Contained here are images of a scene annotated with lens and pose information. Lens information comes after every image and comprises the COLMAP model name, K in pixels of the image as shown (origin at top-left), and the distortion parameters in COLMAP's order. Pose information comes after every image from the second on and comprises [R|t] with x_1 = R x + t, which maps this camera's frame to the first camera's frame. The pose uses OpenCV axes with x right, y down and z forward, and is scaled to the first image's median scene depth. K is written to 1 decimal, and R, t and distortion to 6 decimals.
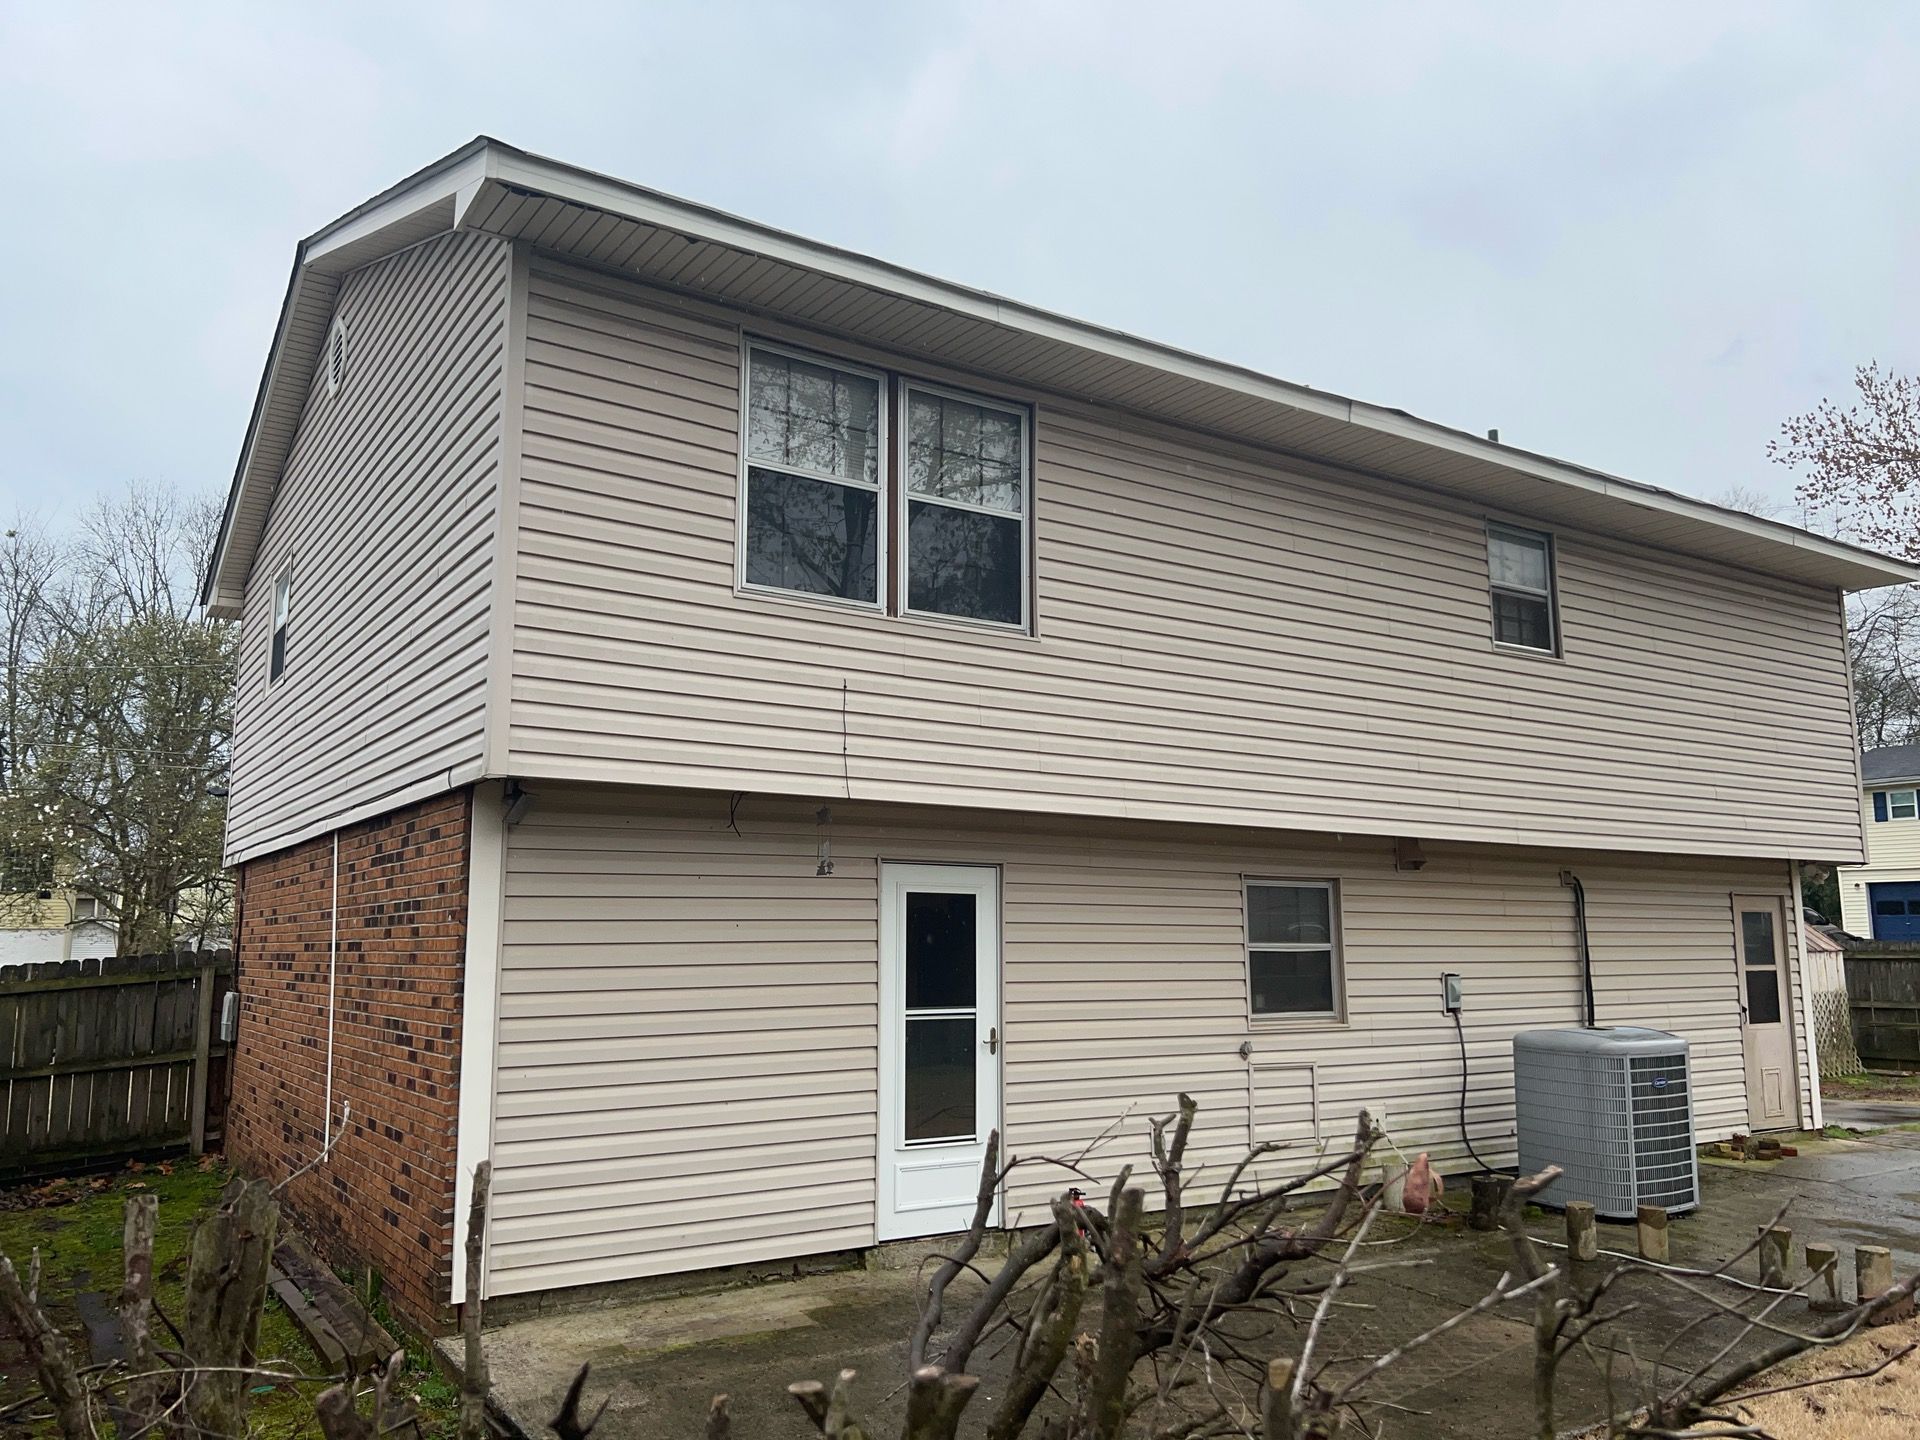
lens RADIAL K [[1422.7, 0, 945.4], [0, 1422.7, 705.9], [0, 0, 1]] dist [0.063594, -0.079197]
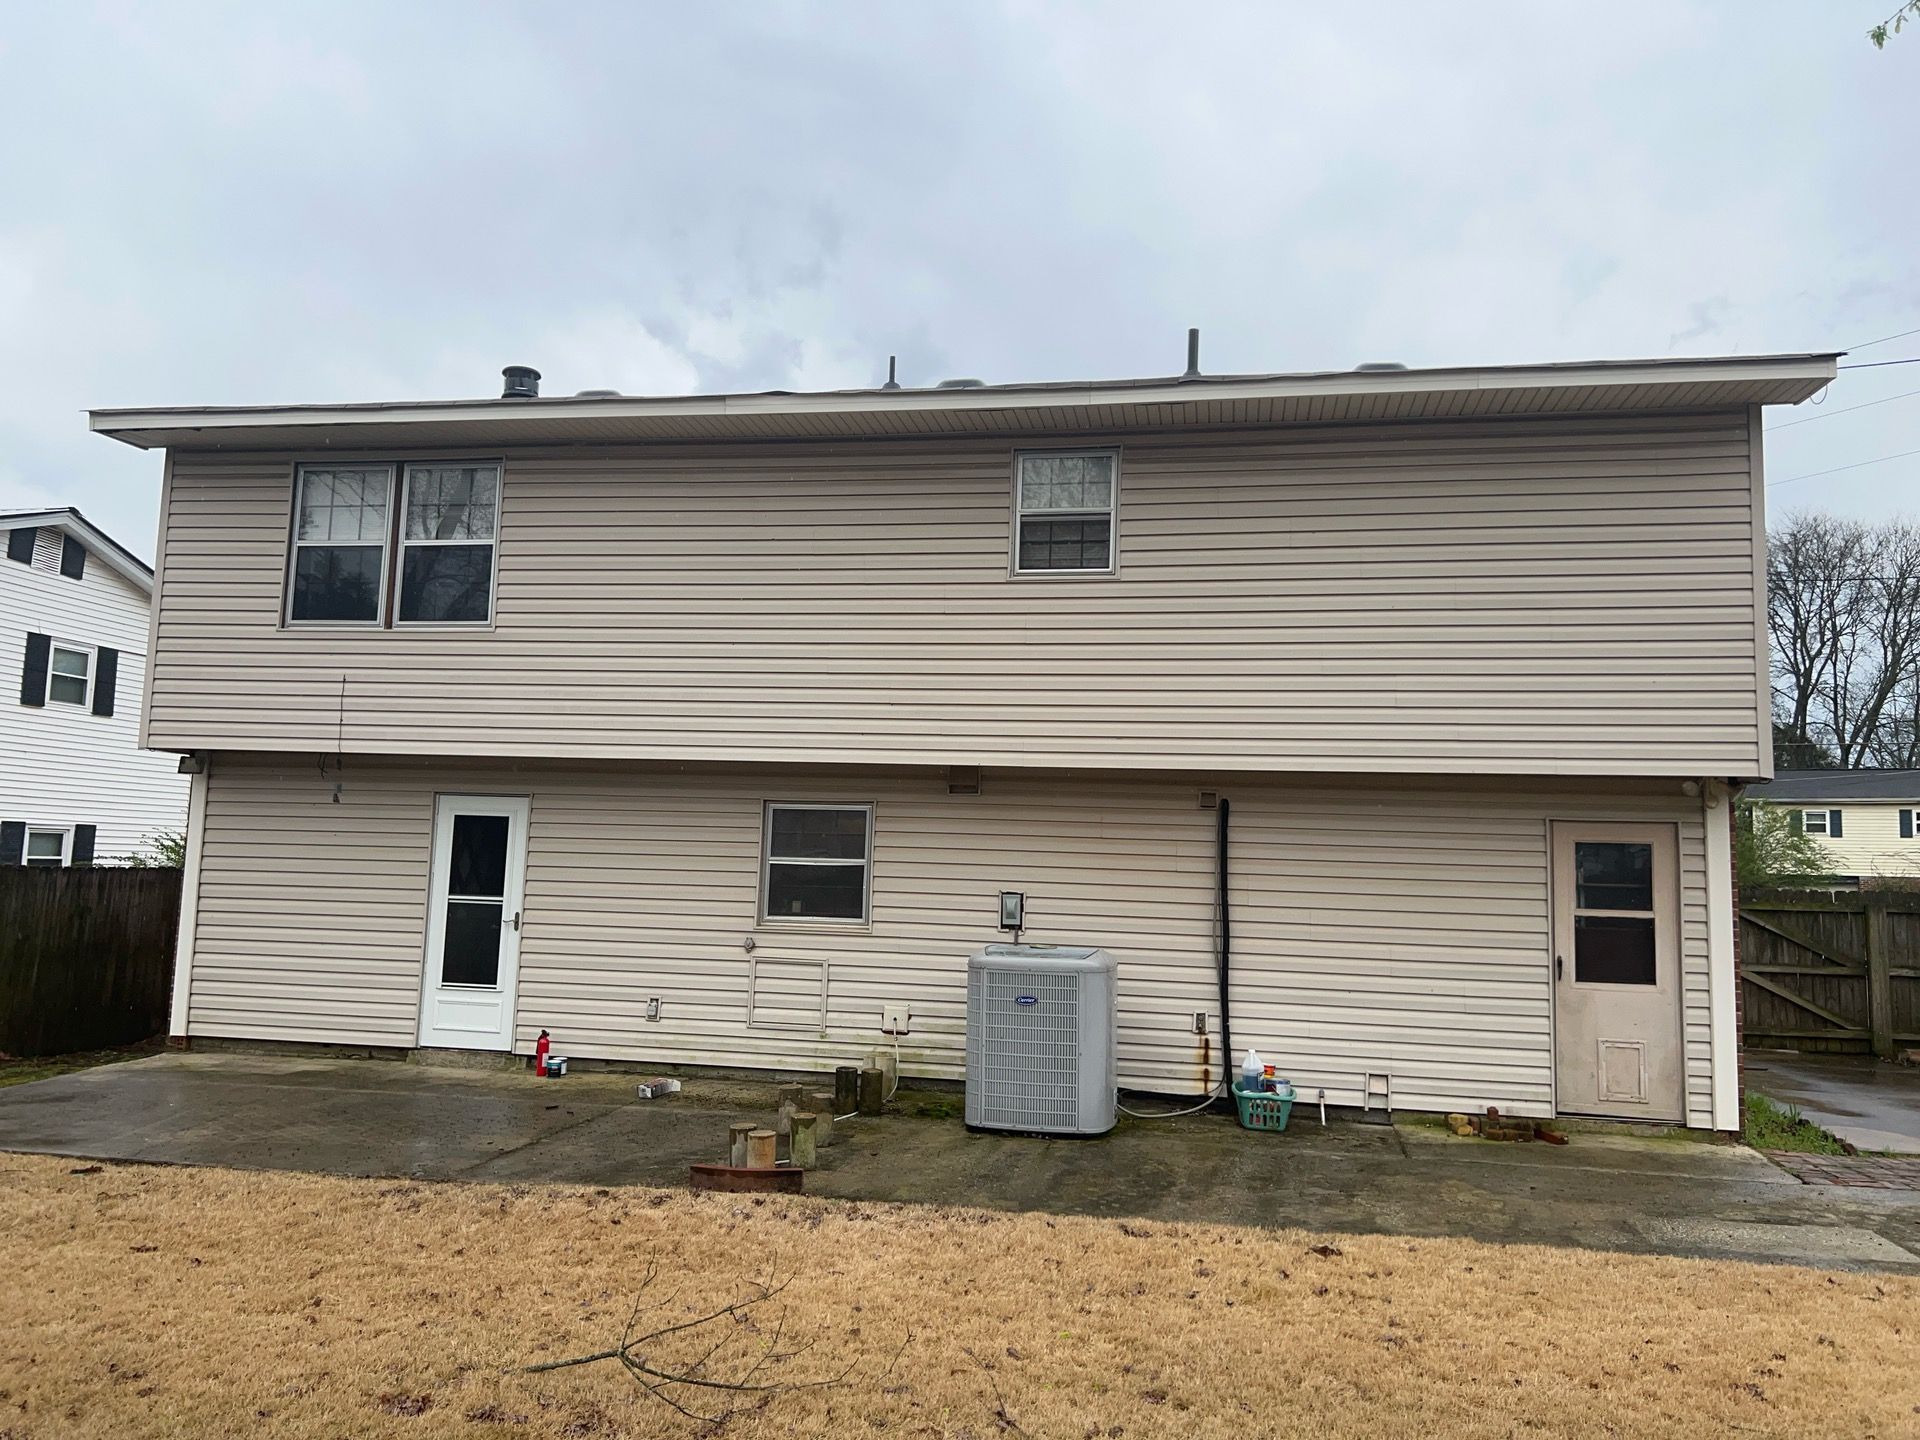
lens RADIAL K [[1465.2, 0, 963.9], [0, 1465.2, 726.3], [0, 0, 1]] dist [0.069034, -0.033873]
pose [[0.722332, -0.062513, -0.688715, 1.200044], [0.077641, 0.996940, -0.009060, 0.082026], [0.687174, -0.046928, 0.724975, 0.236297]]
